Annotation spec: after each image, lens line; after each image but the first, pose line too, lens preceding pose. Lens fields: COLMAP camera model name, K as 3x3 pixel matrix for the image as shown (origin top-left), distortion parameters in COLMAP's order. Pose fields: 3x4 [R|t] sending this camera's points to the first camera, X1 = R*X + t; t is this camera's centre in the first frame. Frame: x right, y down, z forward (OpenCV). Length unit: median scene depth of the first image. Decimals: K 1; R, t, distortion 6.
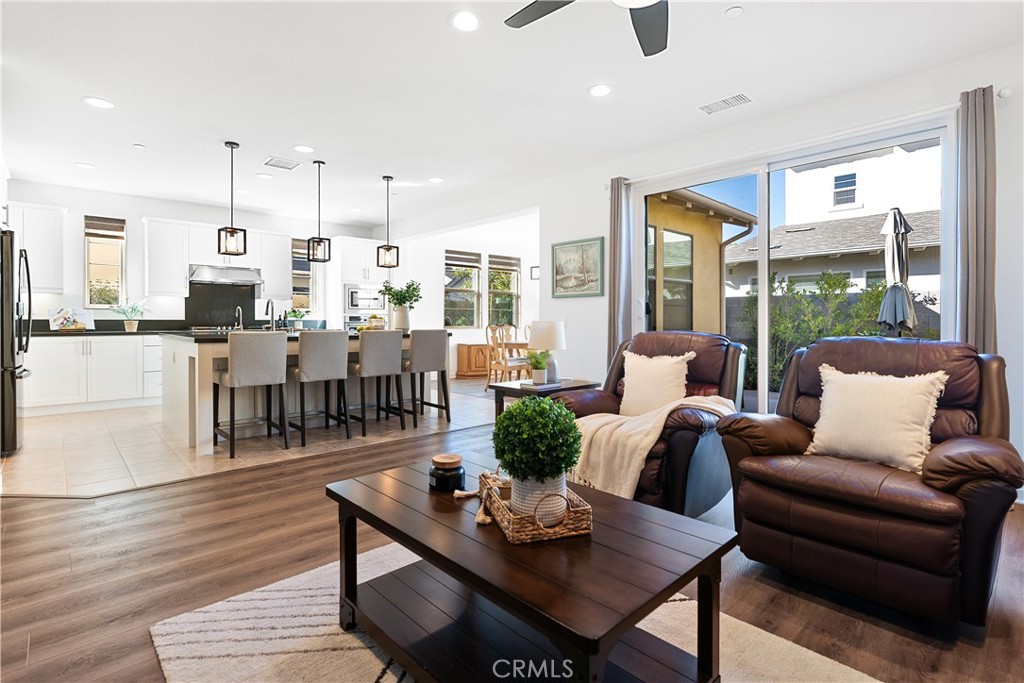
lens RADIAL K [[493.6, 0, 514.8], [0, 493.6, 320.7], [0, 0, 1]] dist [-0.012202, -0.000230]
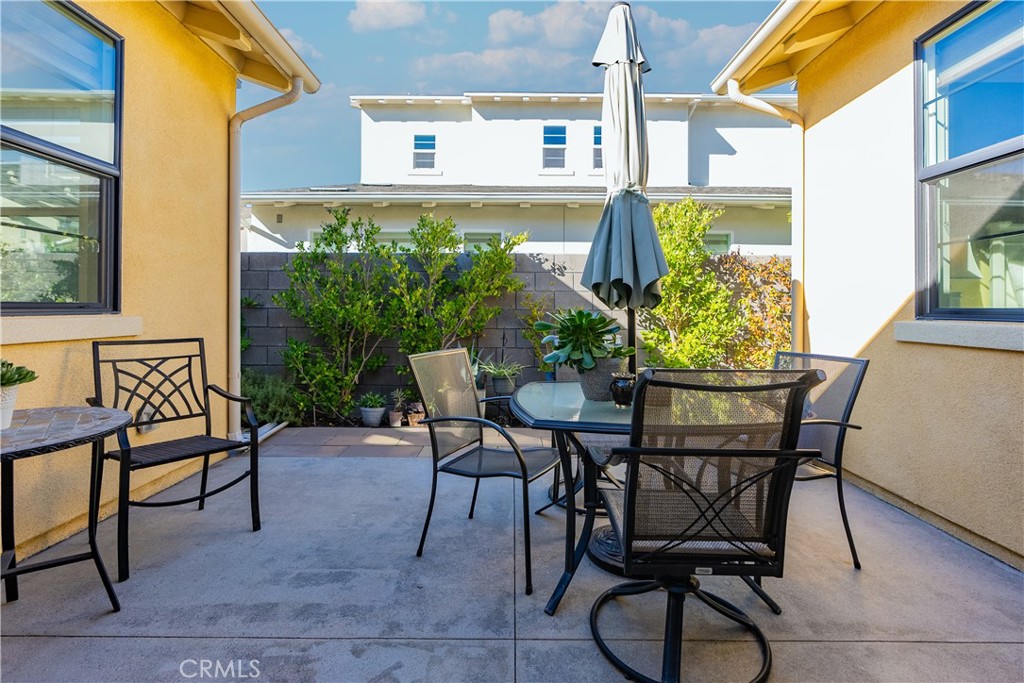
lens RADIAL K [[479.3, 0, 515.4], [0, 479.3, 308.8], [0, 0, 1]] dist [-0.001474, -0.000280]
pose [[0.680892, 0.002874, 0.732378, 0.417836], [-0.003486, 0.999994, -0.000683, 0.023313], [-0.732376, -0.002088, 0.680898, 0.780260]]
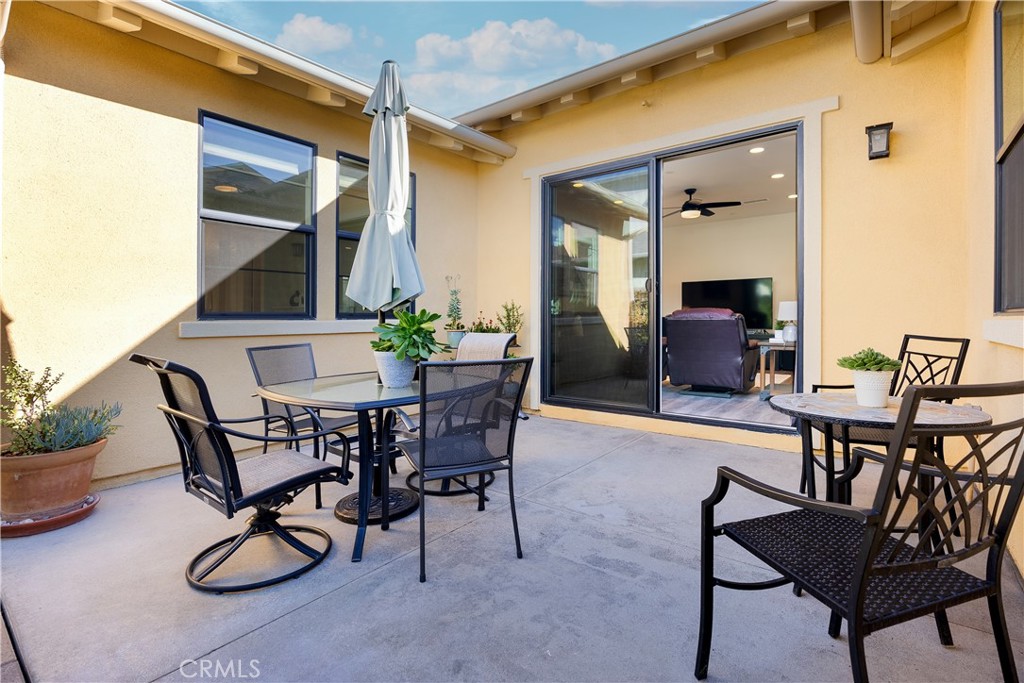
lens RADIAL K [[493.6, 0, 514.8], [0, 493.6, 320.7], [0, 0, 1]] dist [-0.012202, -0.000230]
pose [[-0.986993, 0.005274, -0.160675, 0.665258], [0.004642, 0.999980, 0.004304, 0.030386], [0.160694, 0.003502, -0.986998, 1.368420]]
